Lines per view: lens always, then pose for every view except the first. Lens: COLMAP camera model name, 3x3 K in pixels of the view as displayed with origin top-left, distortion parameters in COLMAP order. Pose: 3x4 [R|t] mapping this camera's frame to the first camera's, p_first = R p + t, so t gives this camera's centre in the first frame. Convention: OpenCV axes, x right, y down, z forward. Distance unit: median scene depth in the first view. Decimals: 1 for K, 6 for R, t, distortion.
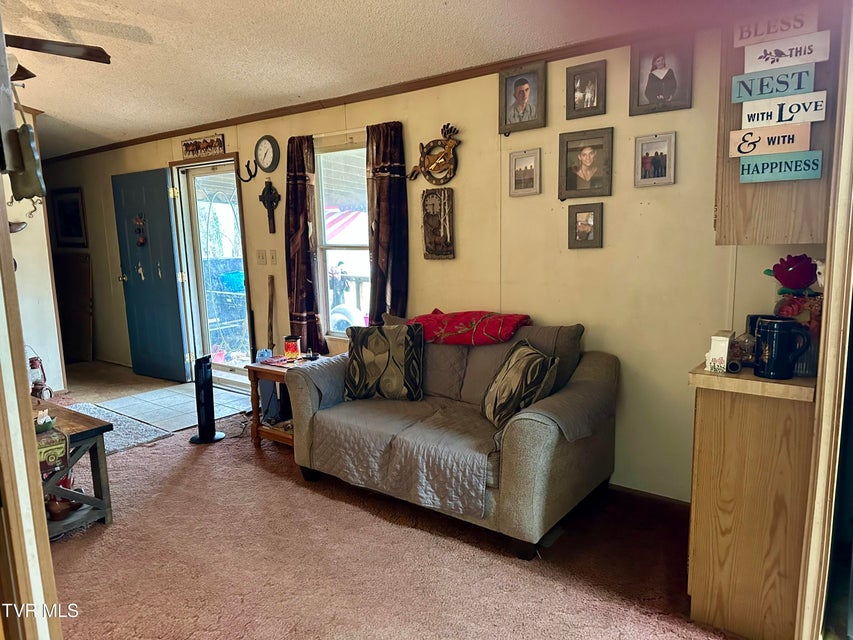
lens RADIAL K [[592.2, 0, 426.5], [0, 592.2, 321.3], [0, 0, 1]] dist [0.039217, -0.049613]
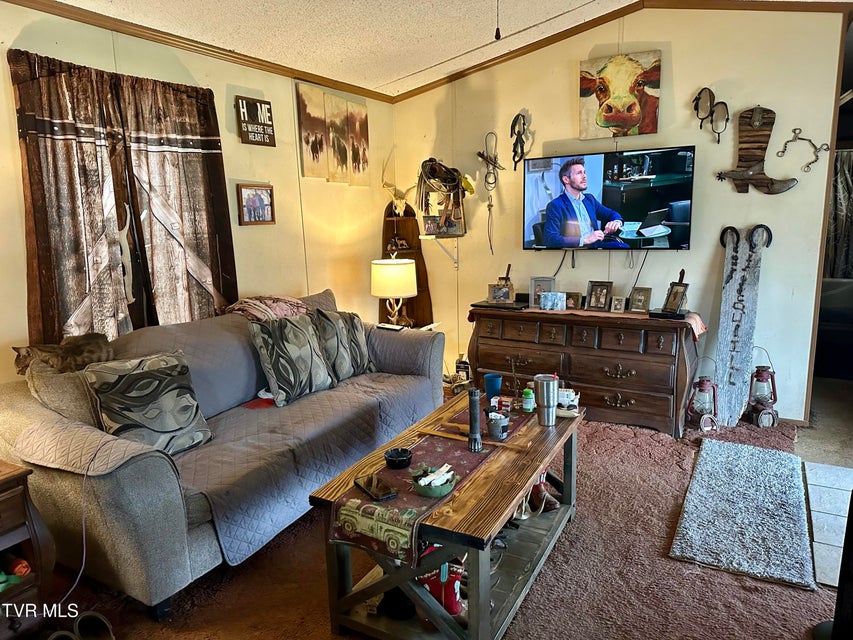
lens RADIAL K [[592.2, 0, 424.8], [0, 592.2, 318.8], [0, 0, 1]] dist [0.039217, -0.049613]
pose [[0.141846, 0.191567, -0.971176, -0.019744], [-0.132068, 0.975987, 0.173226, -0.085446], [0.981039, 0.103689, 0.163740, 0.583264]]
